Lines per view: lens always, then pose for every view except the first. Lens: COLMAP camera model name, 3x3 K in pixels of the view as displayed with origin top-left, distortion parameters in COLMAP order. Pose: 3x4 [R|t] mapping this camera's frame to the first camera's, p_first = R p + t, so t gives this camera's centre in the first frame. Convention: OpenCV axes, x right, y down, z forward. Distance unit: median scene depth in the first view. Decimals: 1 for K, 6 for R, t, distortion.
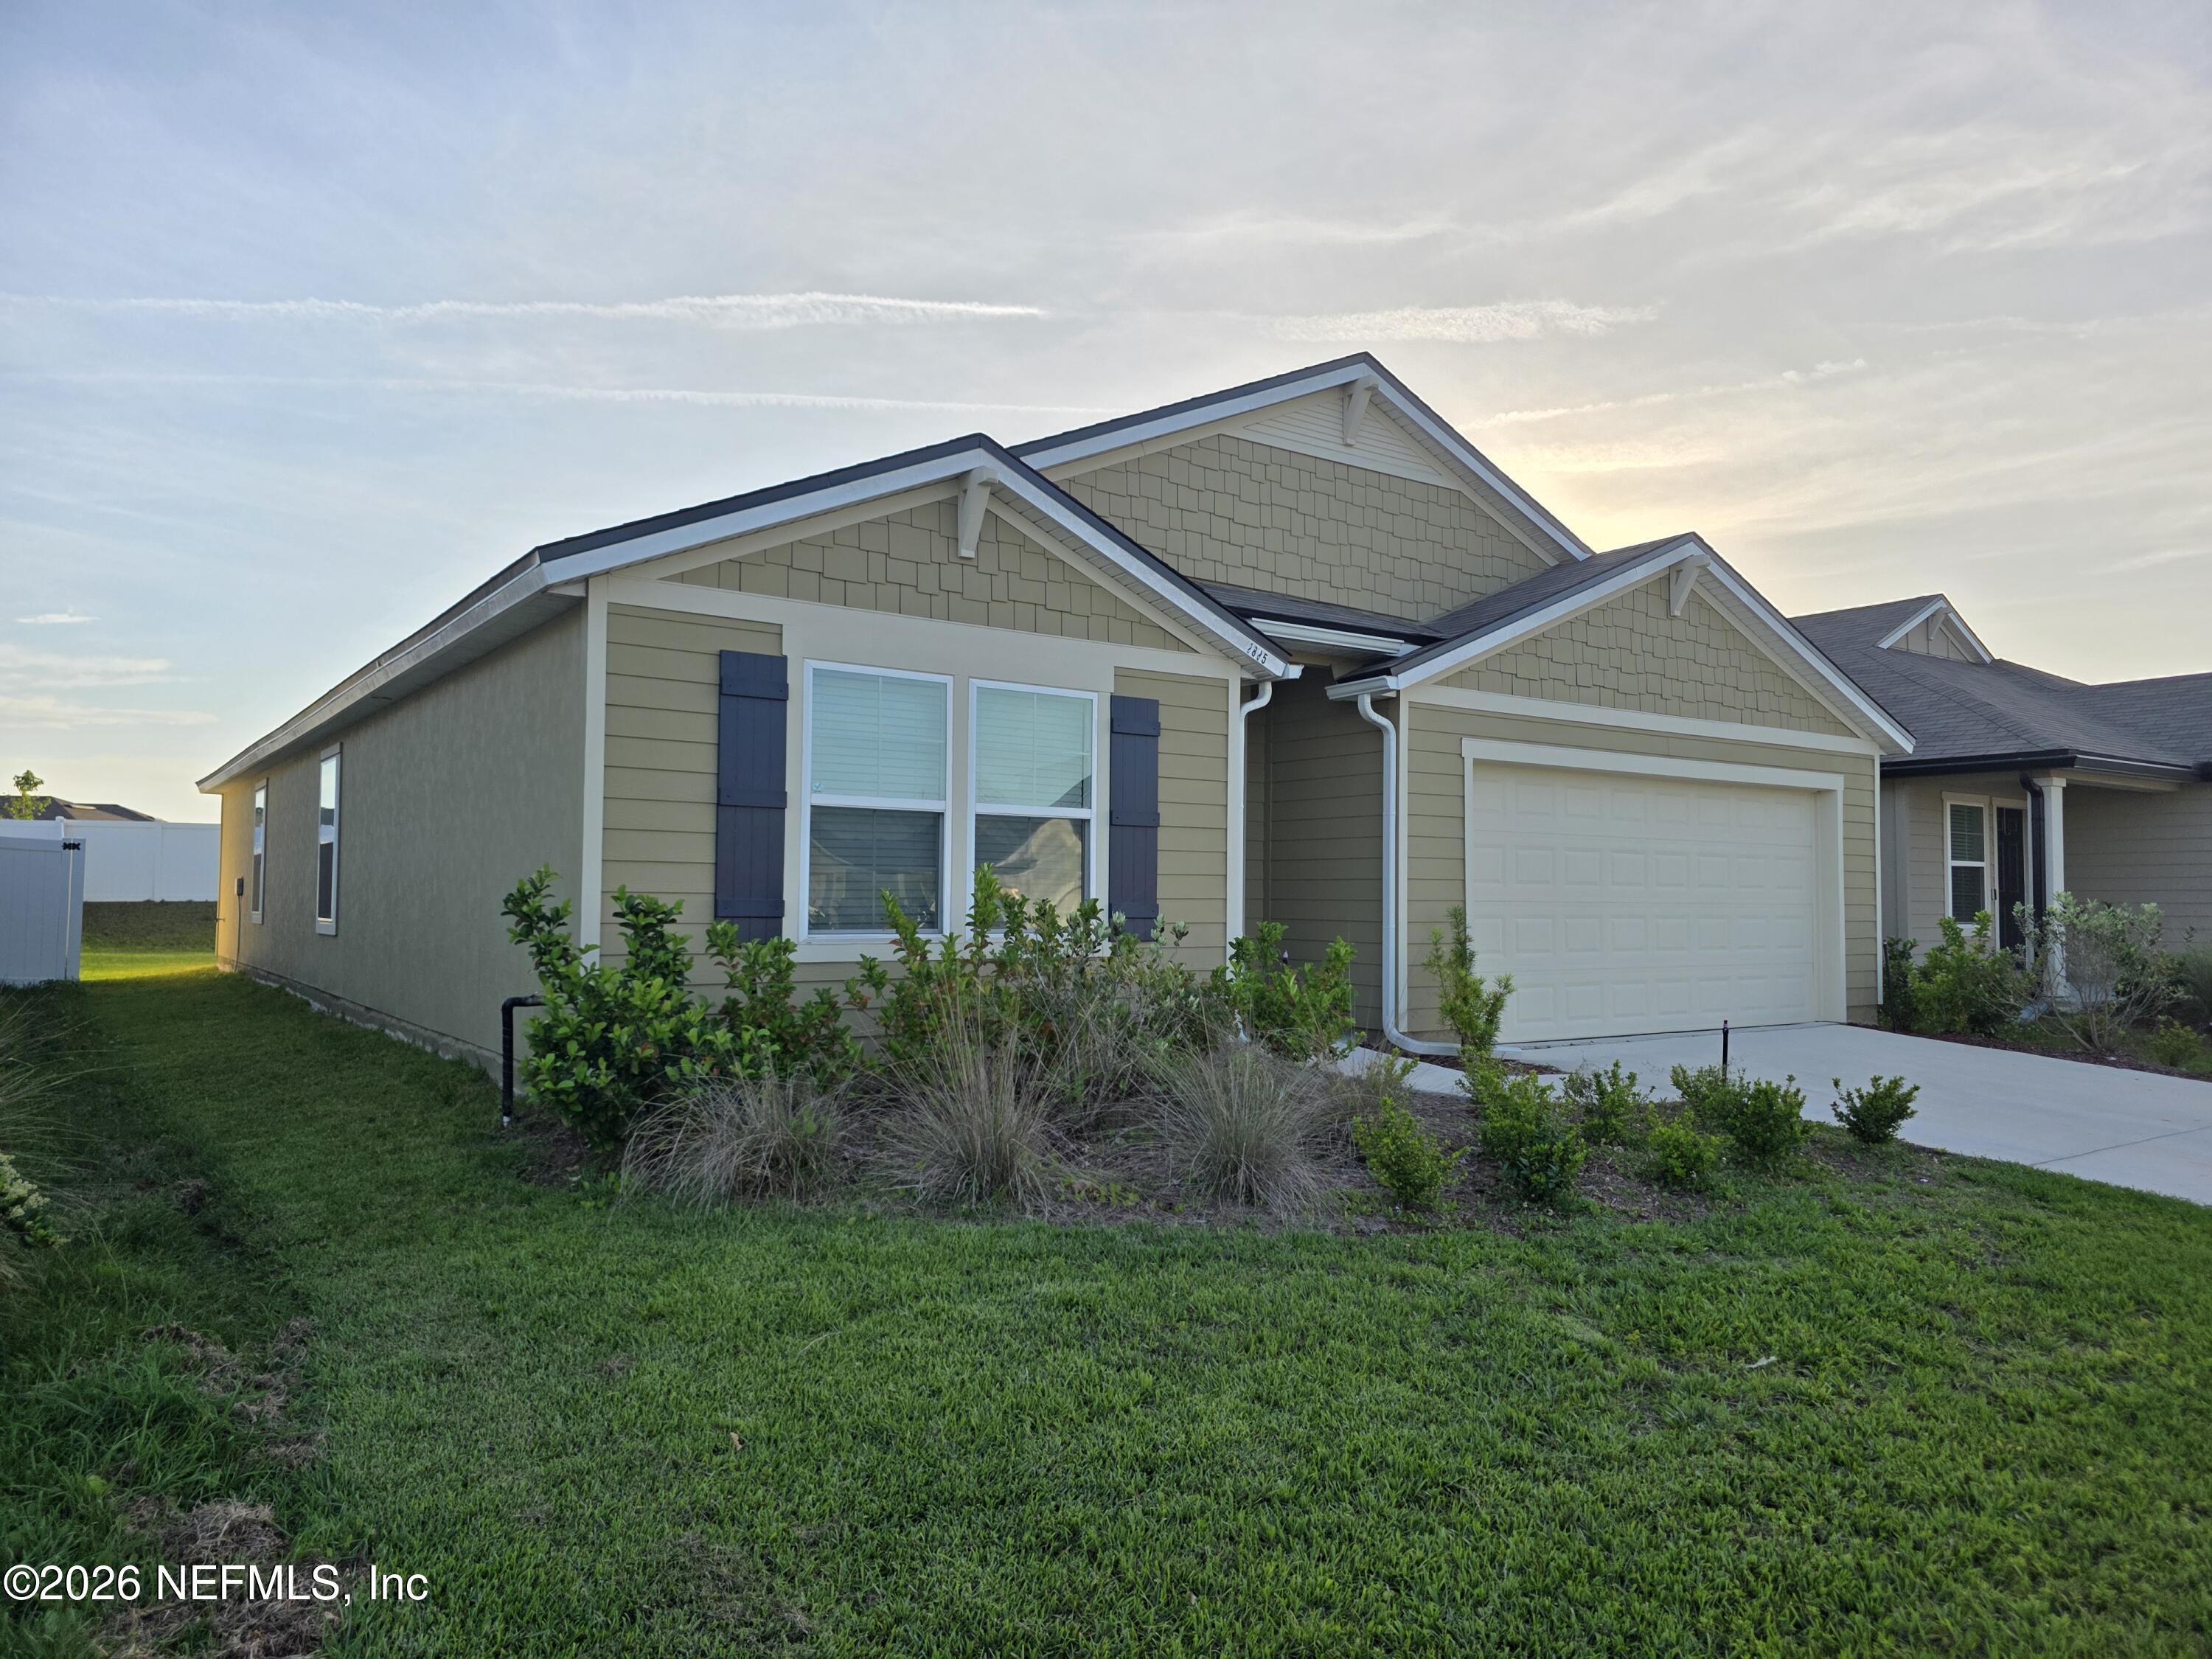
lens RADIAL K [[1494.4, 0, 1111.9], [0, 1494.4, 831.4], [0, 0, 1]] dist [0.103275, -0.145330]
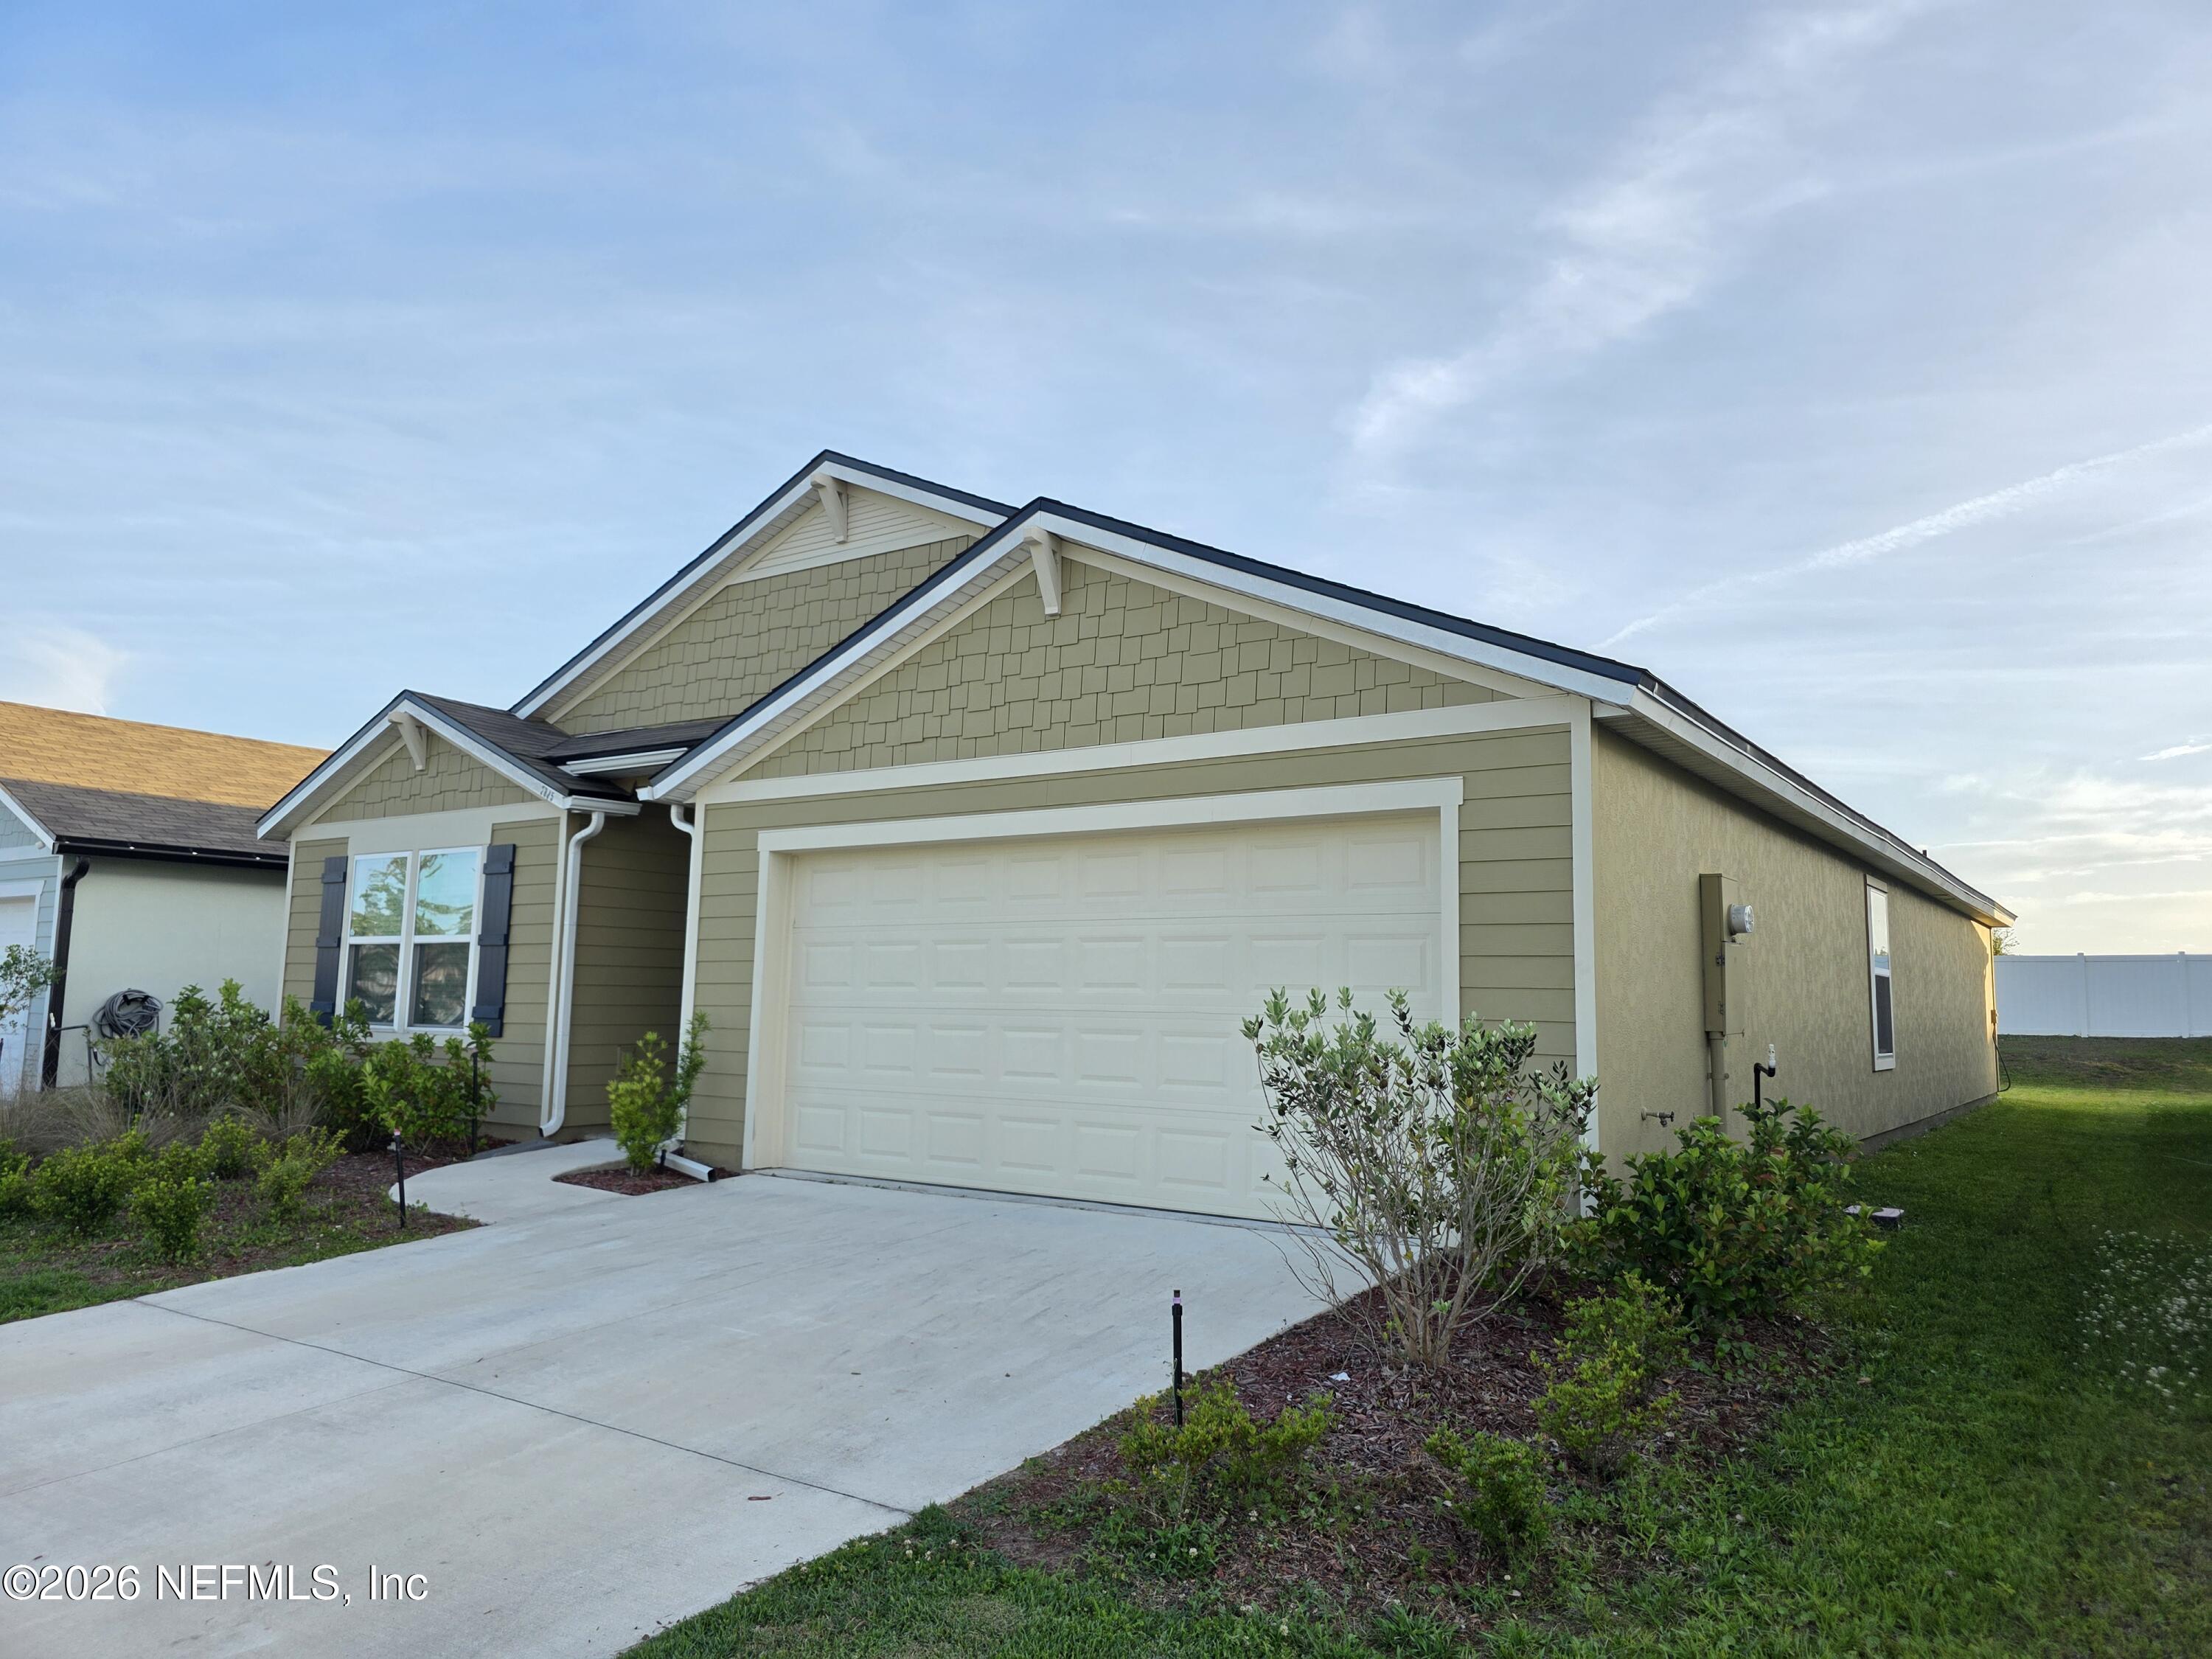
lens RADIAL K [[1494.4, 0, 1111.9], [0, 1494.4, 831.4], [0, 0, 1]] dist [0.103275, -0.145330]
pose [[0.328877, -0.111886, -0.937721, 1.392442], [0.026812, 0.993663, -0.109157, 0.054283], [0.943992, 0.010757, 0.329793, 1.051677]]
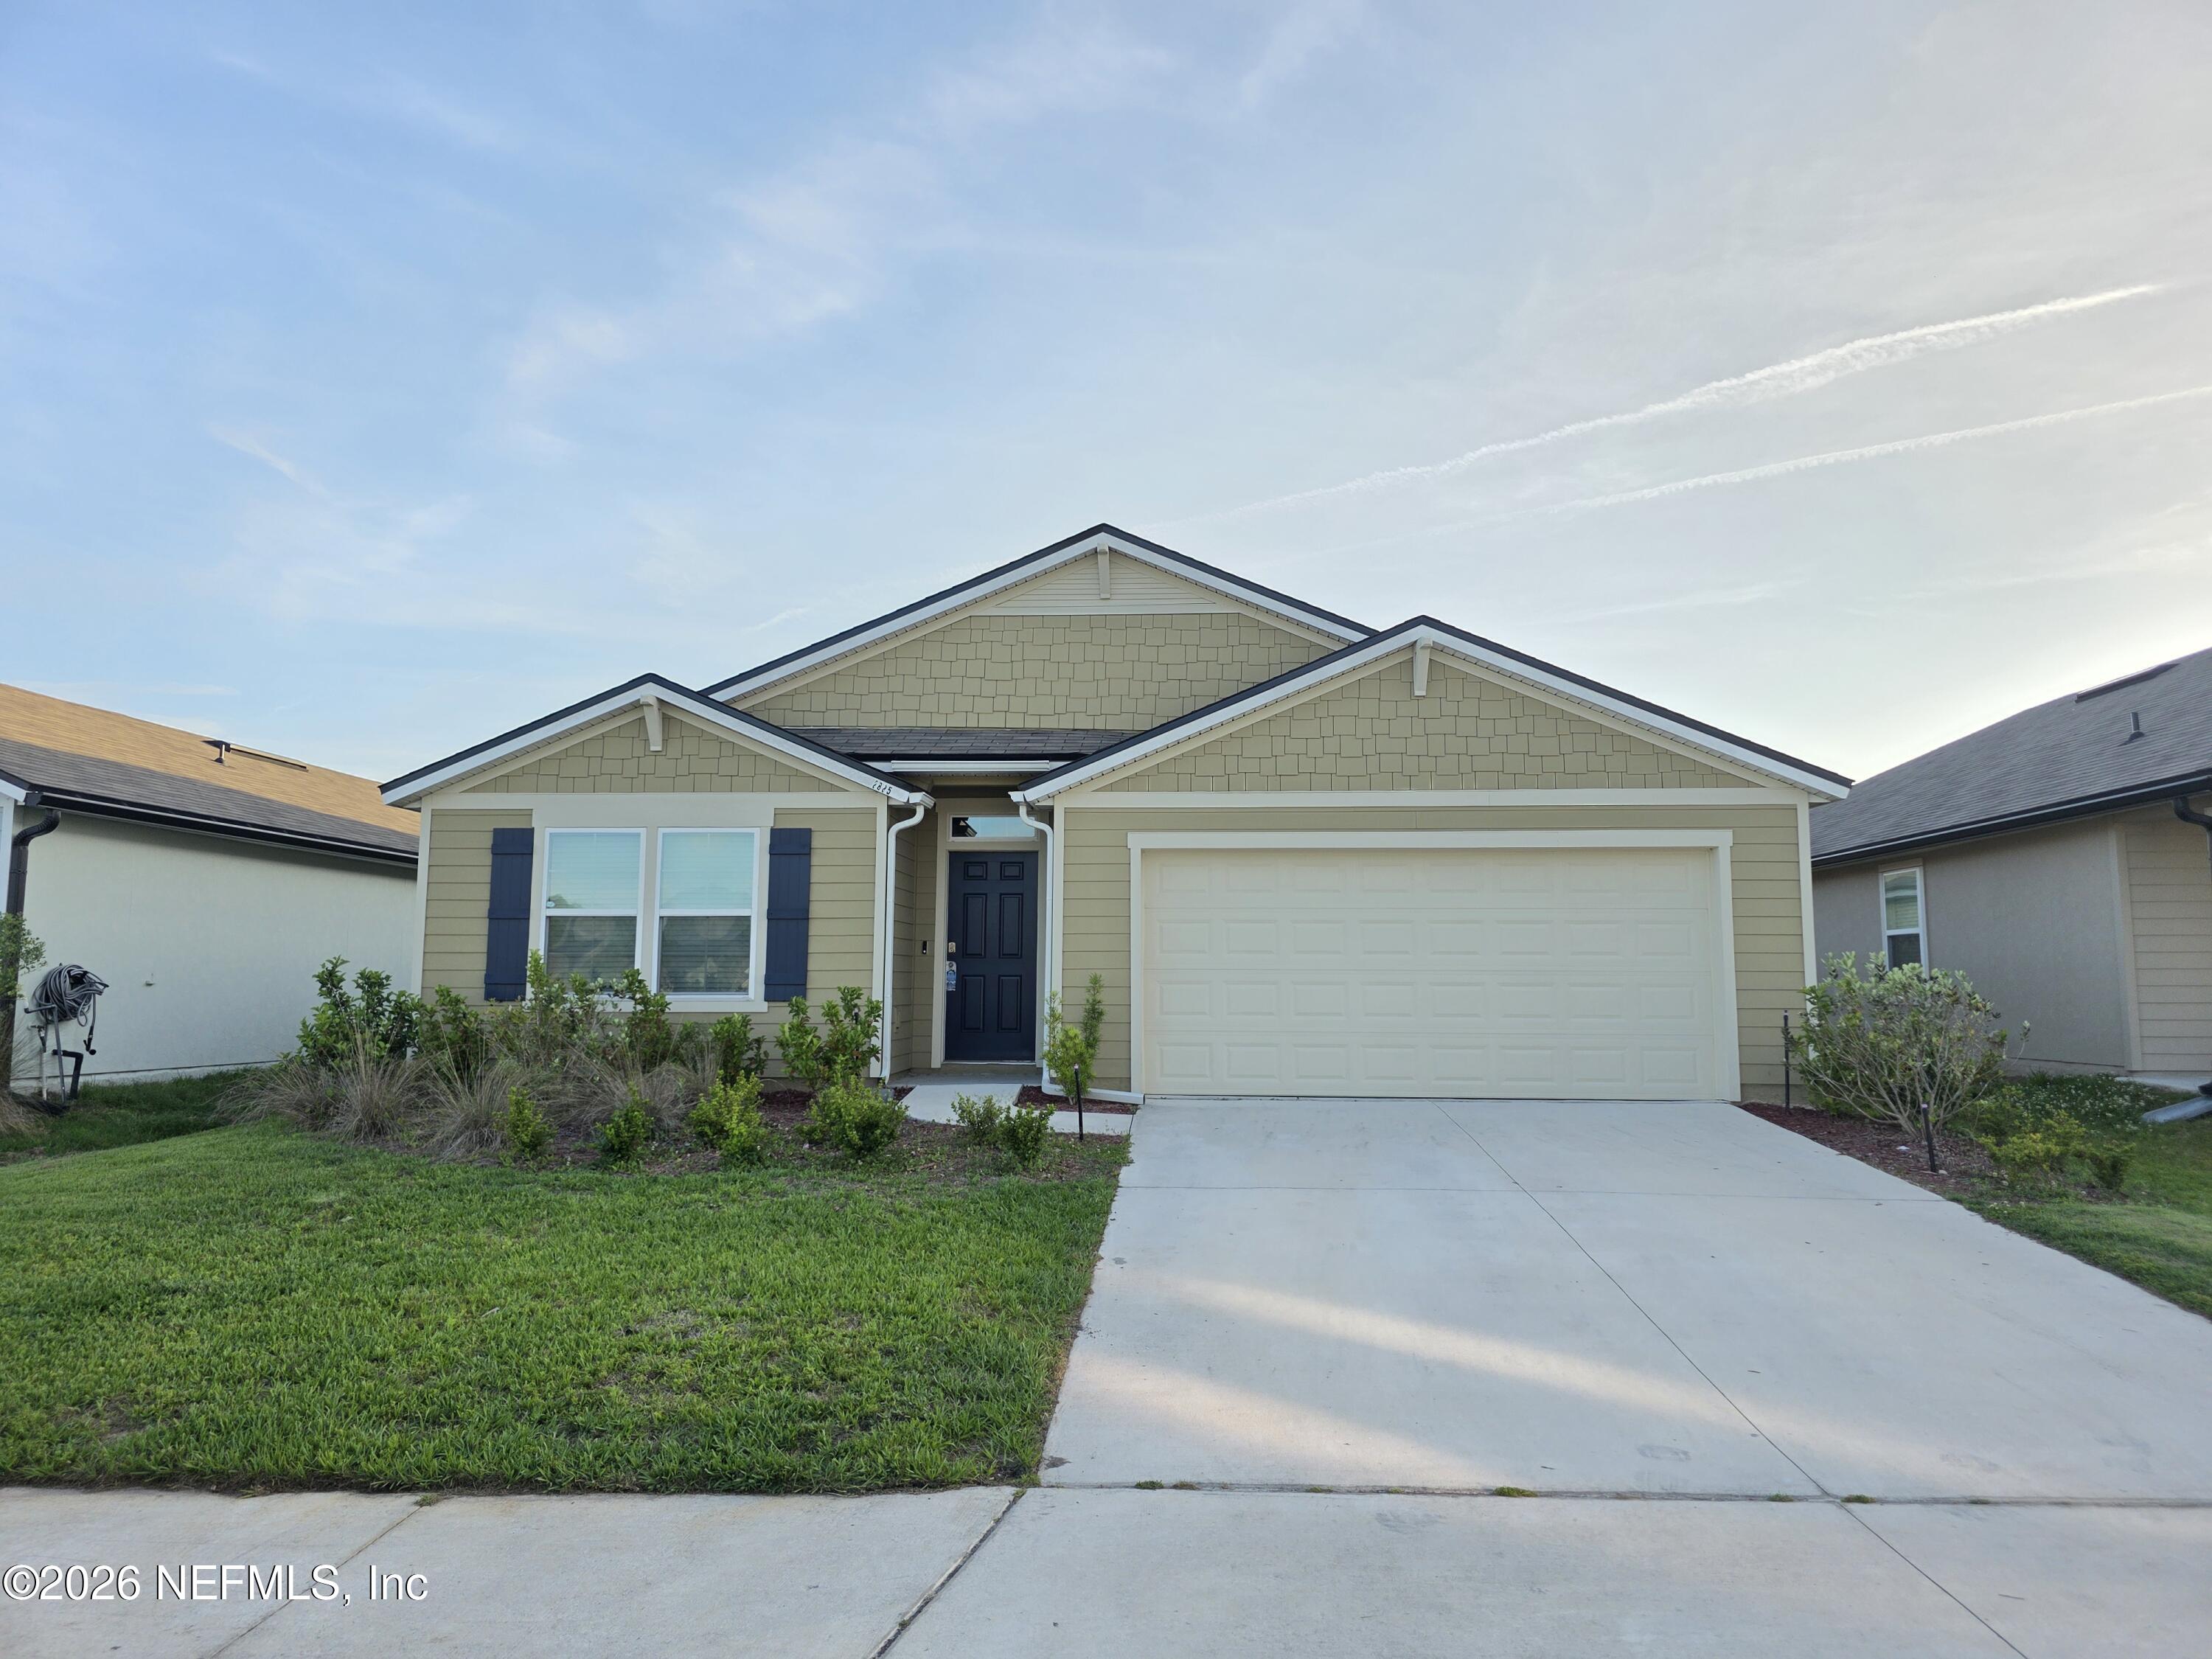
lens RADIAL K [[1494.4, 0, 1111.9], [0, 1494.4, 831.4], [0, 0, 1]] dist [0.103275, -0.145330]
pose [[0.778322, -0.073107, -0.623595, 1.130900], [0.032543, 0.996560, -0.076214, 0.031825], [0.627022, 0.039026, 0.778024, 0.076880]]
